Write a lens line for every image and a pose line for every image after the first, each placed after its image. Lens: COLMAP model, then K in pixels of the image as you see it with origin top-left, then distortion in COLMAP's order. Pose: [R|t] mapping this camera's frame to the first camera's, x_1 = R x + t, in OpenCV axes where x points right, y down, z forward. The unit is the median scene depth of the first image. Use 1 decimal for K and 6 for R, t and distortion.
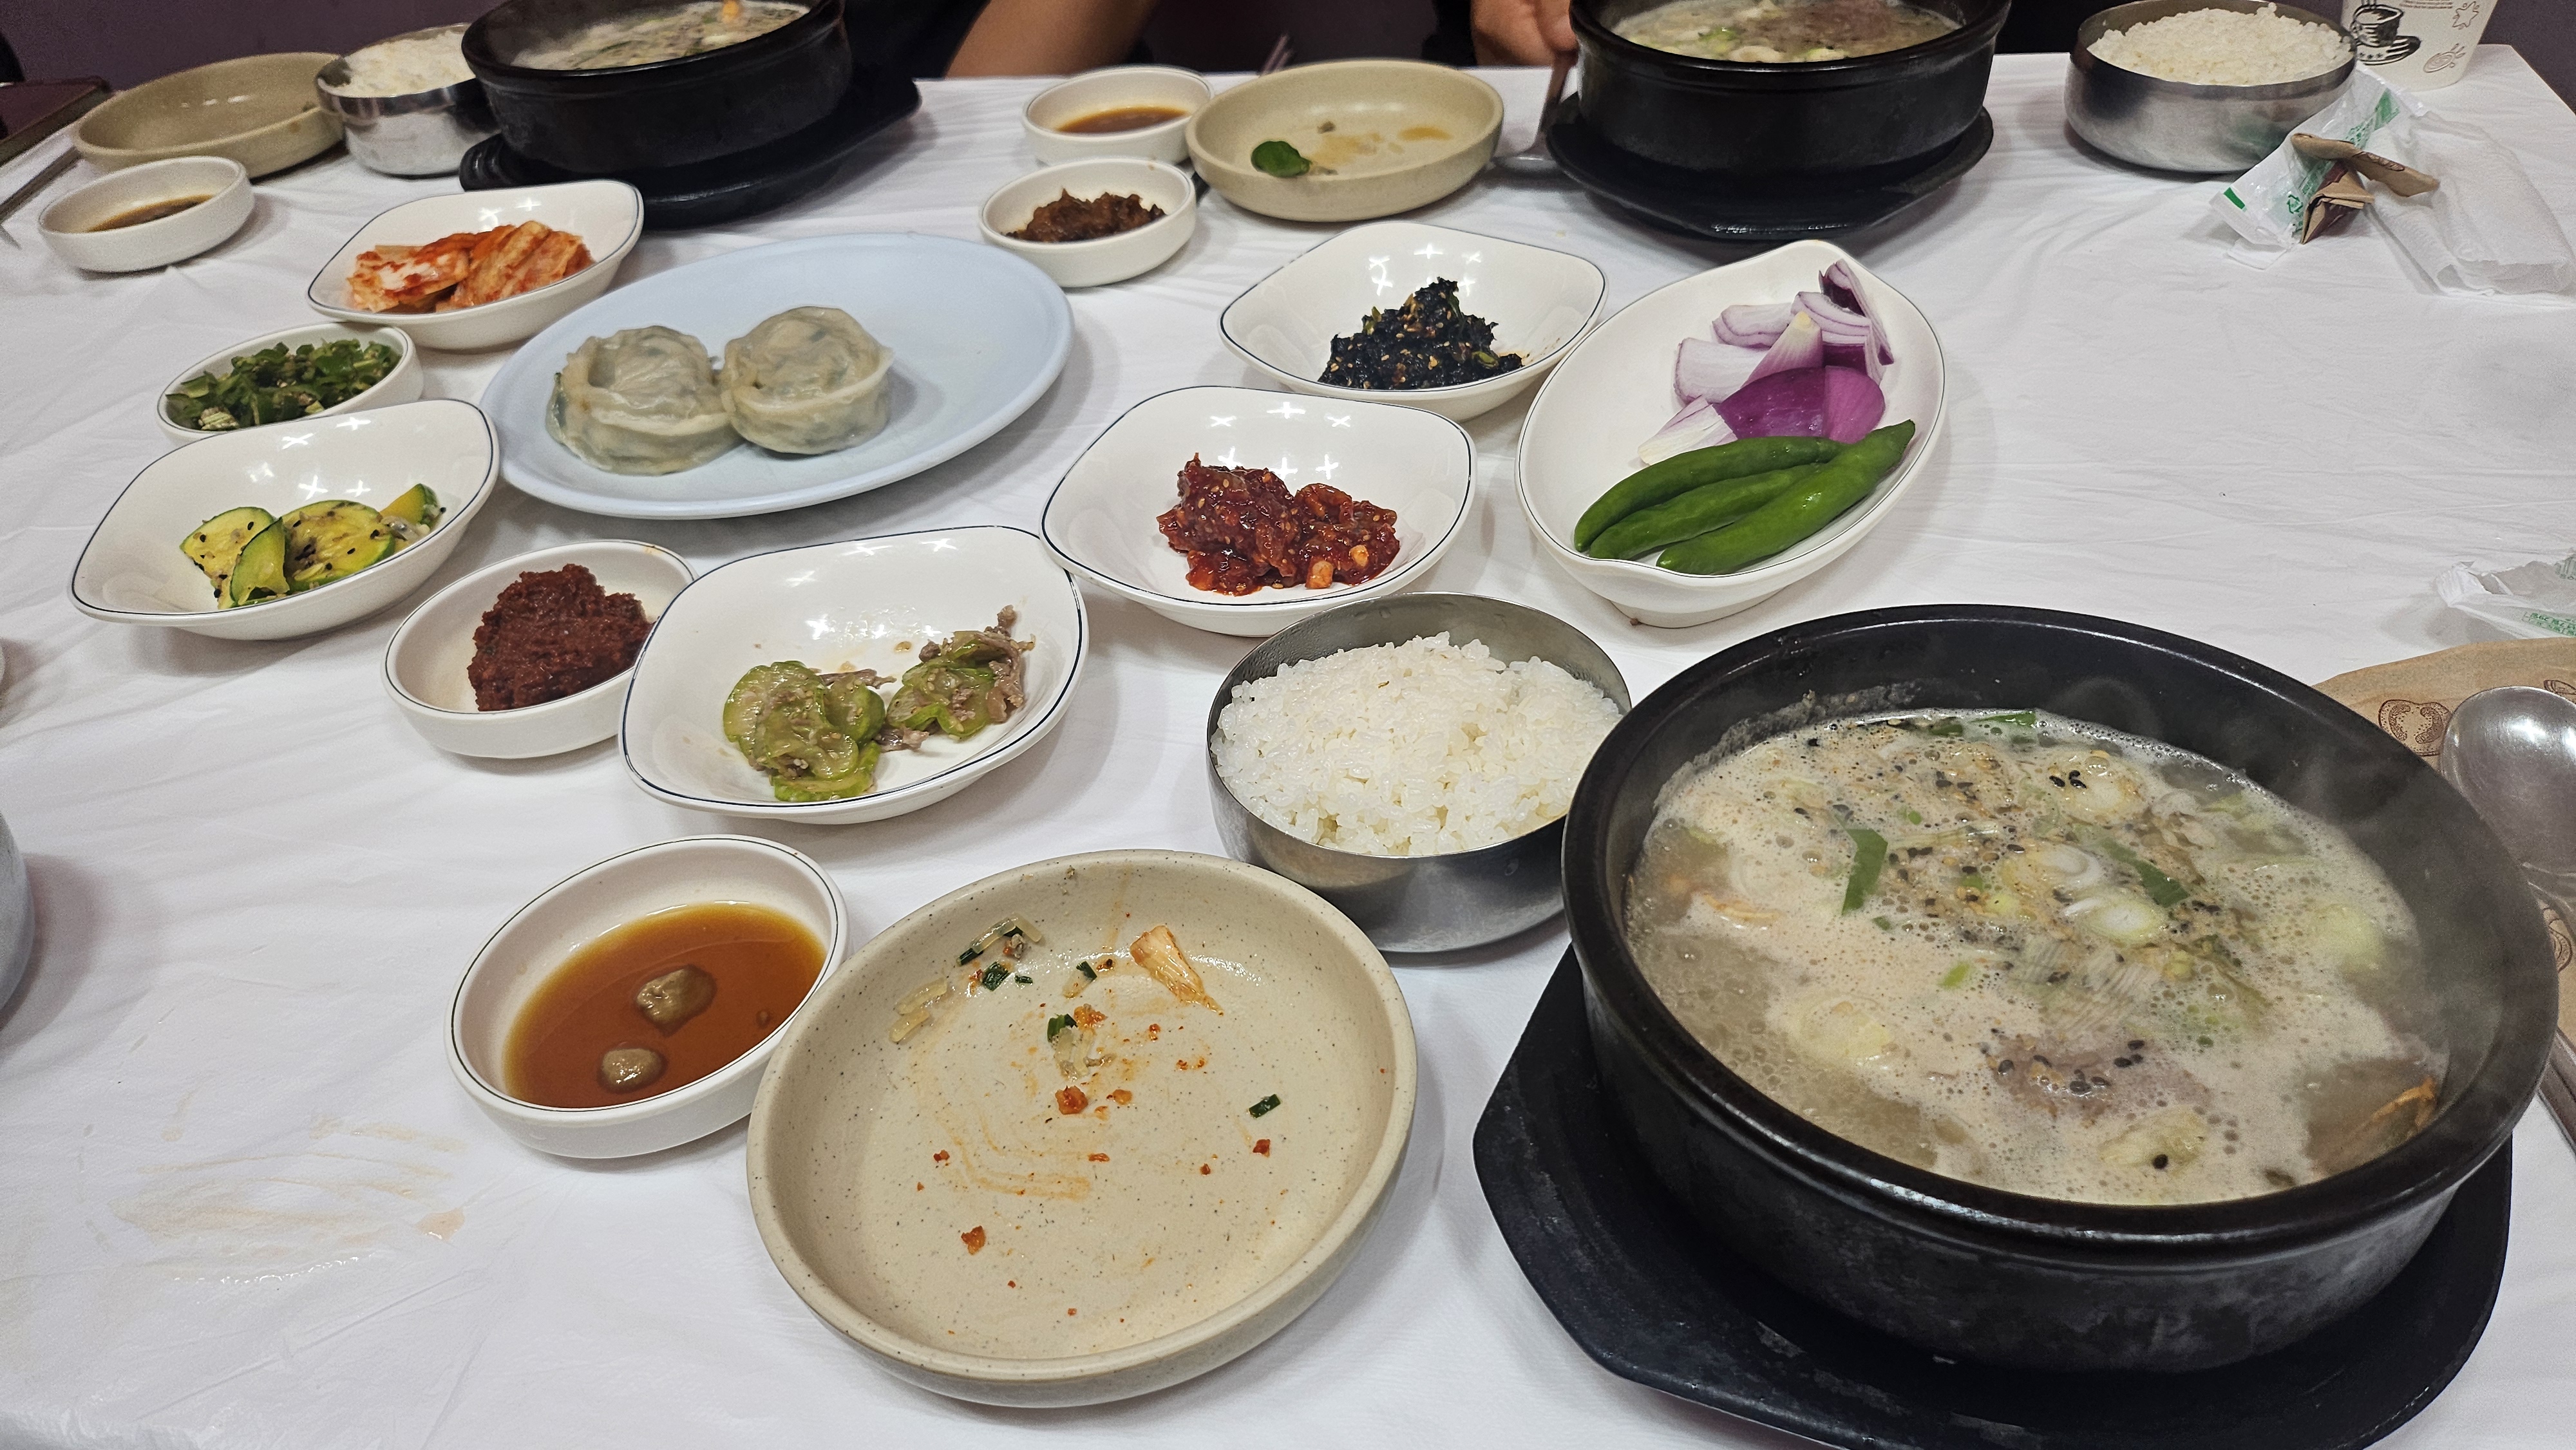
lens RADIAL K [[1851.8, 0, 1288.0], [0, 1851.8, 725.0], [0, 0, 1]] dist [0.089414, -0.110083]
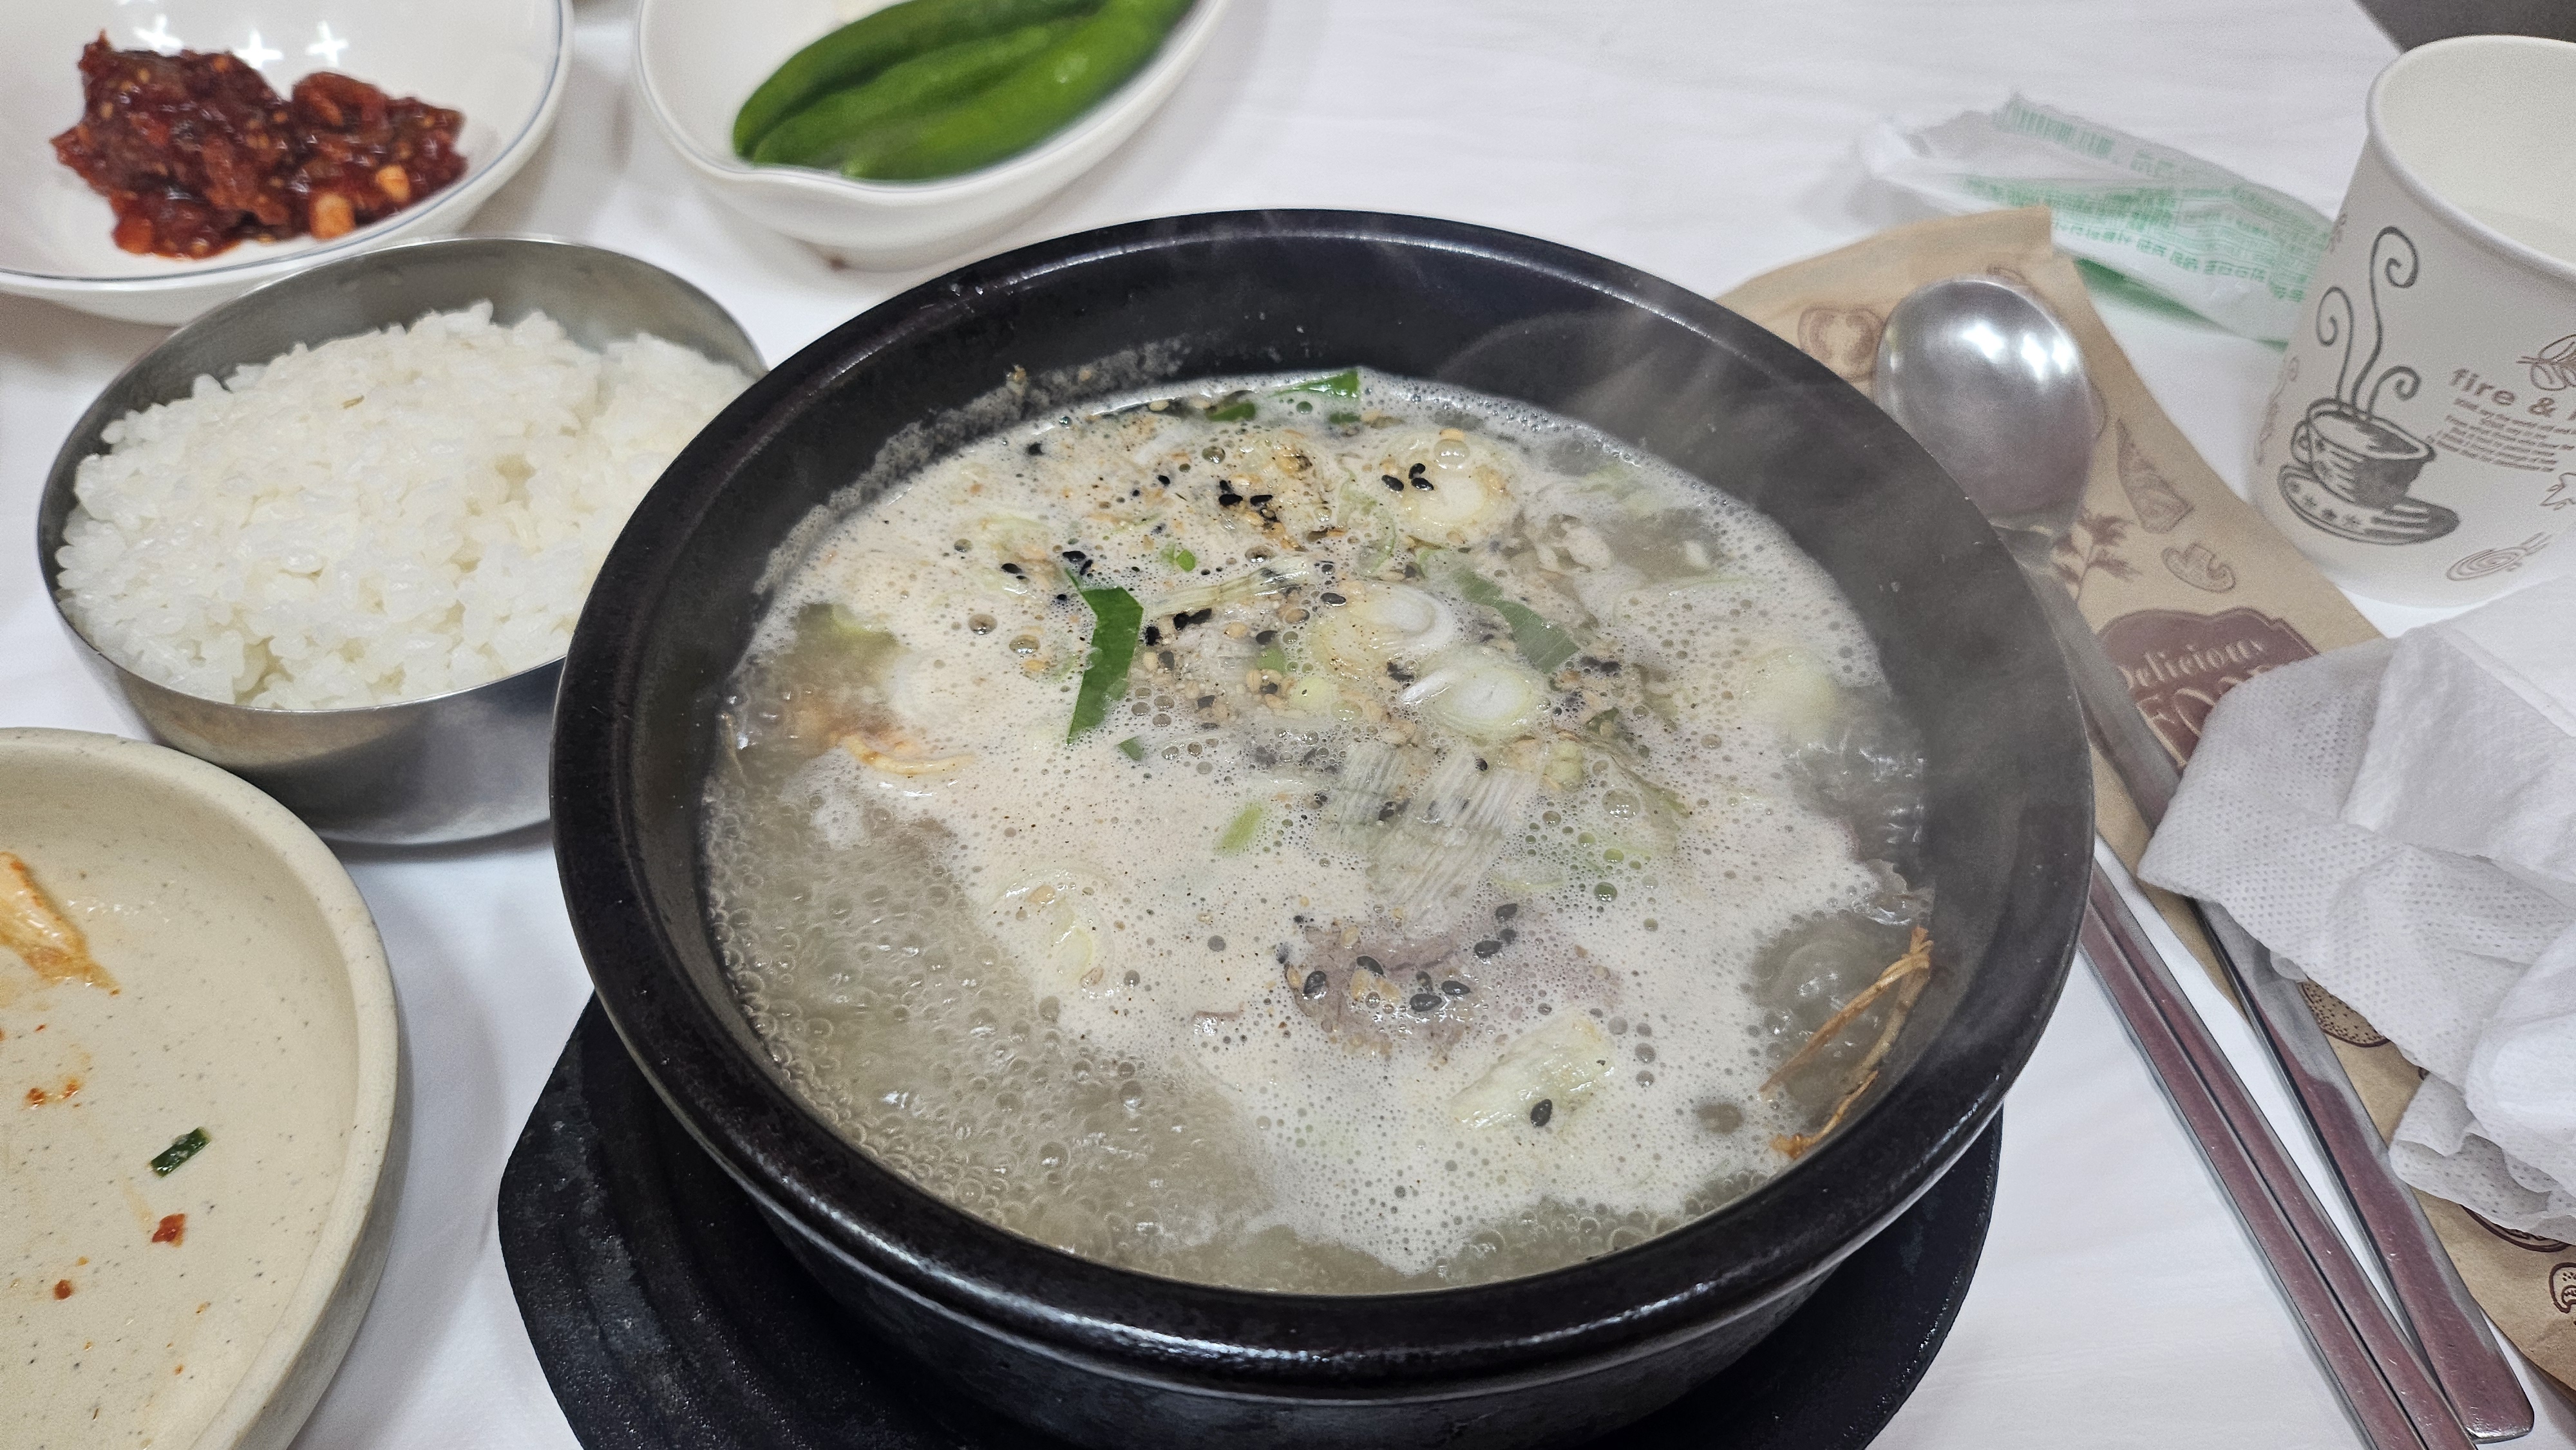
lens RADIAL K [[1887.3, 0, 1288.0], [0, 1887.3, 725.0], [0, 0, 1]] dist [-0.006049, -0.009585]
pose [[0.957093, -0.127491, 0.260230, 0.199482], [0.076070, 0.977063, 0.198902, -0.021109], [-0.279620, -0.170572, 0.944838, 0.384524]]
